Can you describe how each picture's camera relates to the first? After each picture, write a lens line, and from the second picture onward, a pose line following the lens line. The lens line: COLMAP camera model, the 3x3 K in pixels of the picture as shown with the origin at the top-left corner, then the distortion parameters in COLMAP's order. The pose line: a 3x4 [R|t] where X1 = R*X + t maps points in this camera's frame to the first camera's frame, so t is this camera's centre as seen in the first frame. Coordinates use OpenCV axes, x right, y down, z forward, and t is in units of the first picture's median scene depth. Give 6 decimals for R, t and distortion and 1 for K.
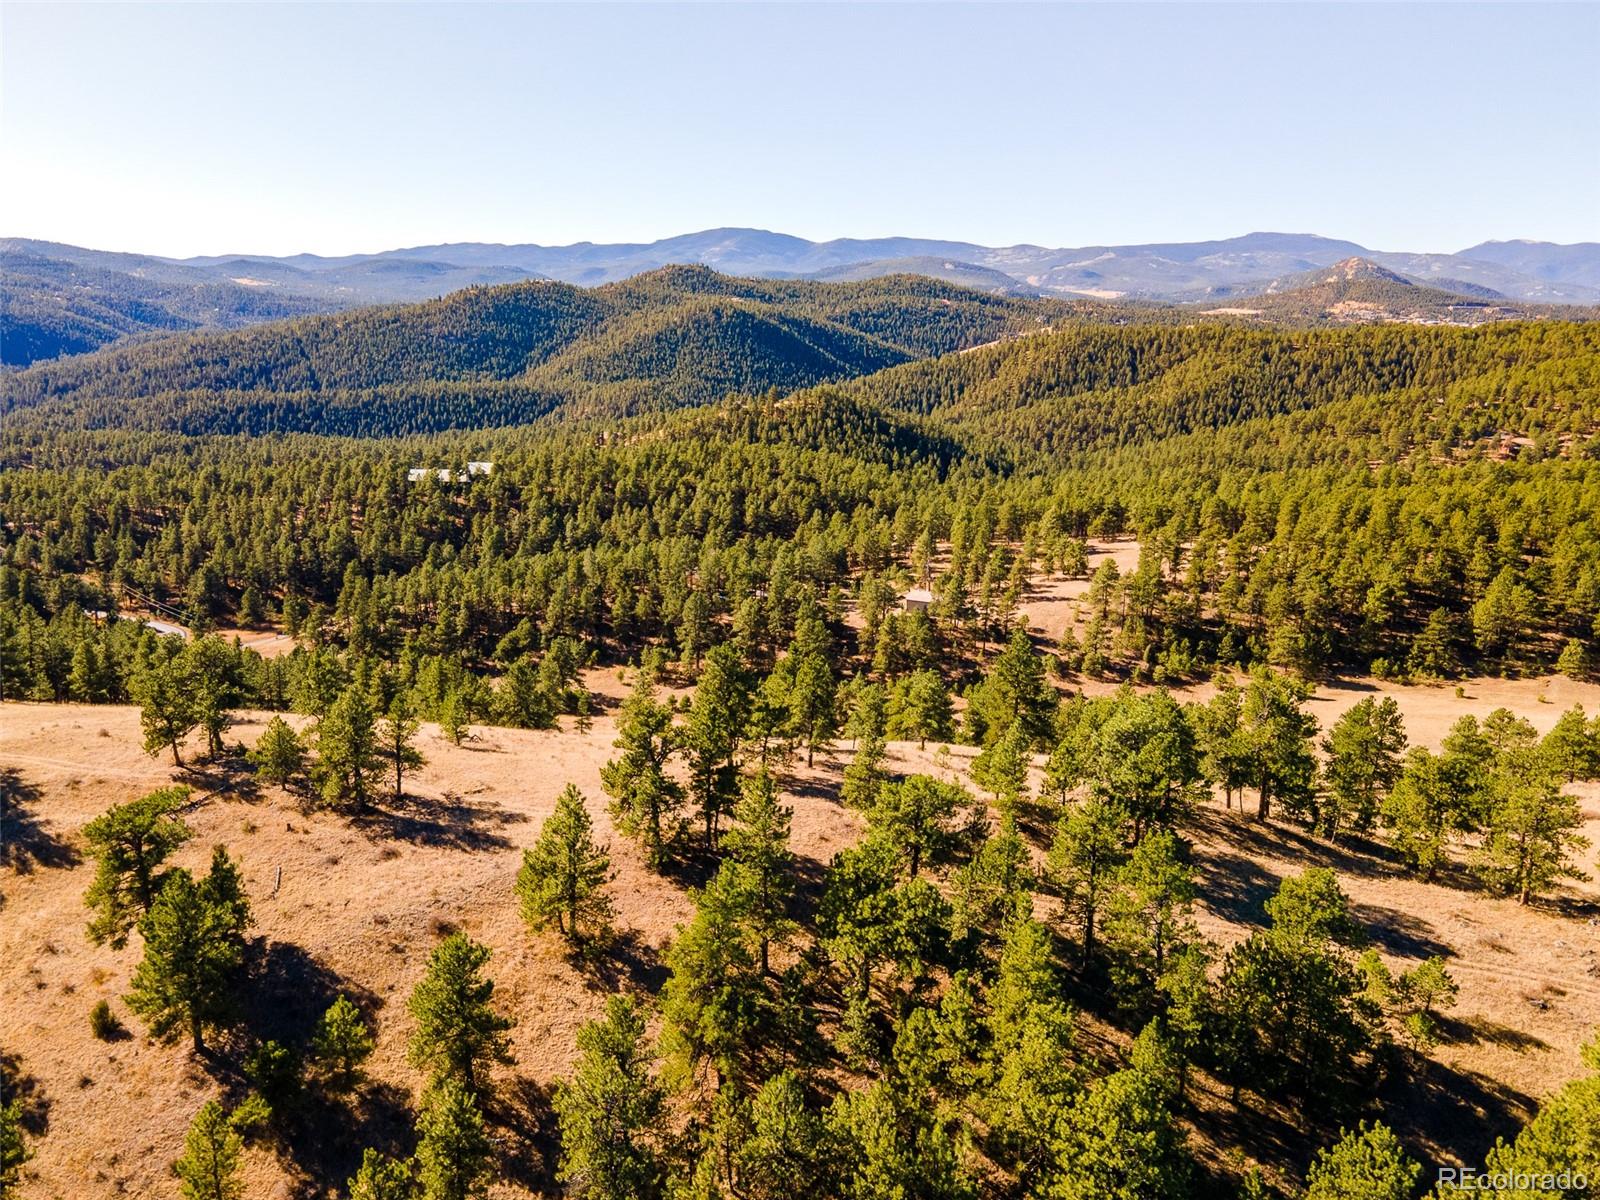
lens RADIAL K [[1309.2, 0, 800.0], [0, 1309.2, 600.0], [0, 0, 1]] dist [0.064718, -0.001547]
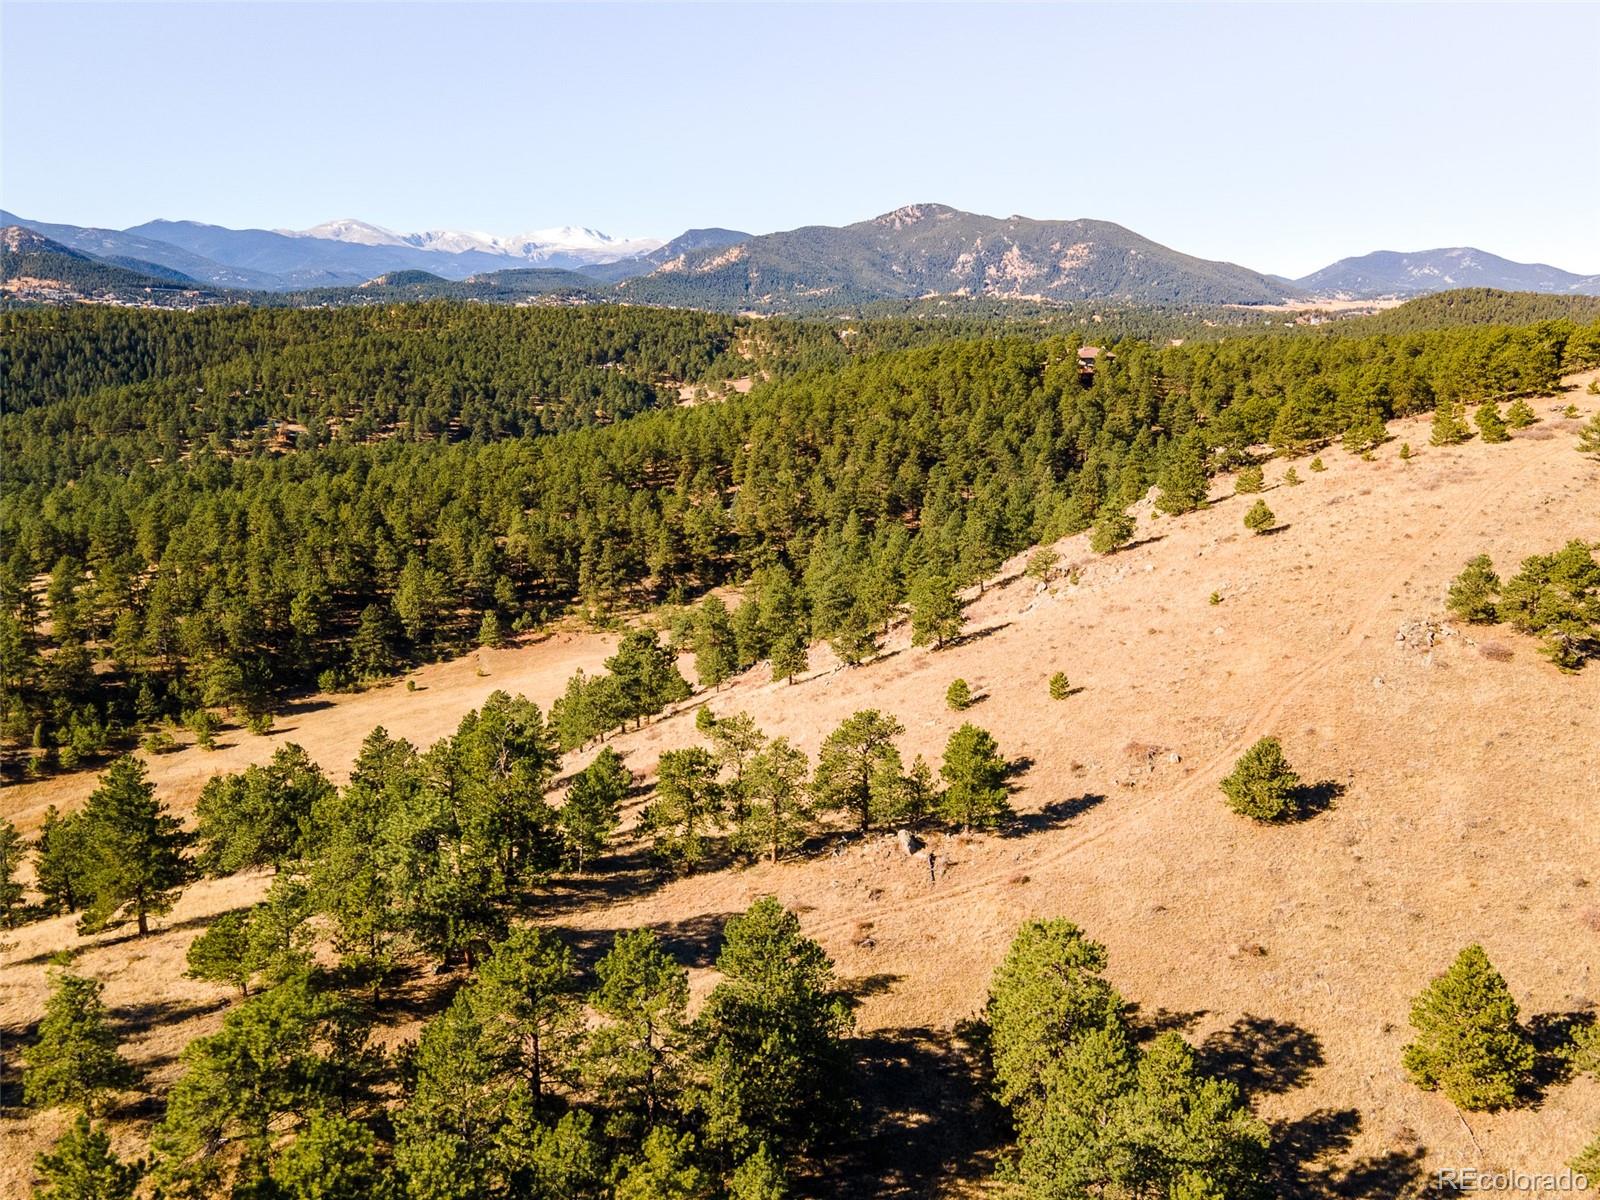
lens RADIAL K [[1309.2, 0, 800.0], [0, 1309.2, 600.0], [0, 0, 1]] dist [0.064718, -0.001547]
pose [[0.511192, -0.186093, 0.839078, -0.143775], [0.175479, 0.978311, 0.110065, -0.043747], [-0.841362, 0.090976, 0.532760, 0.206555]]
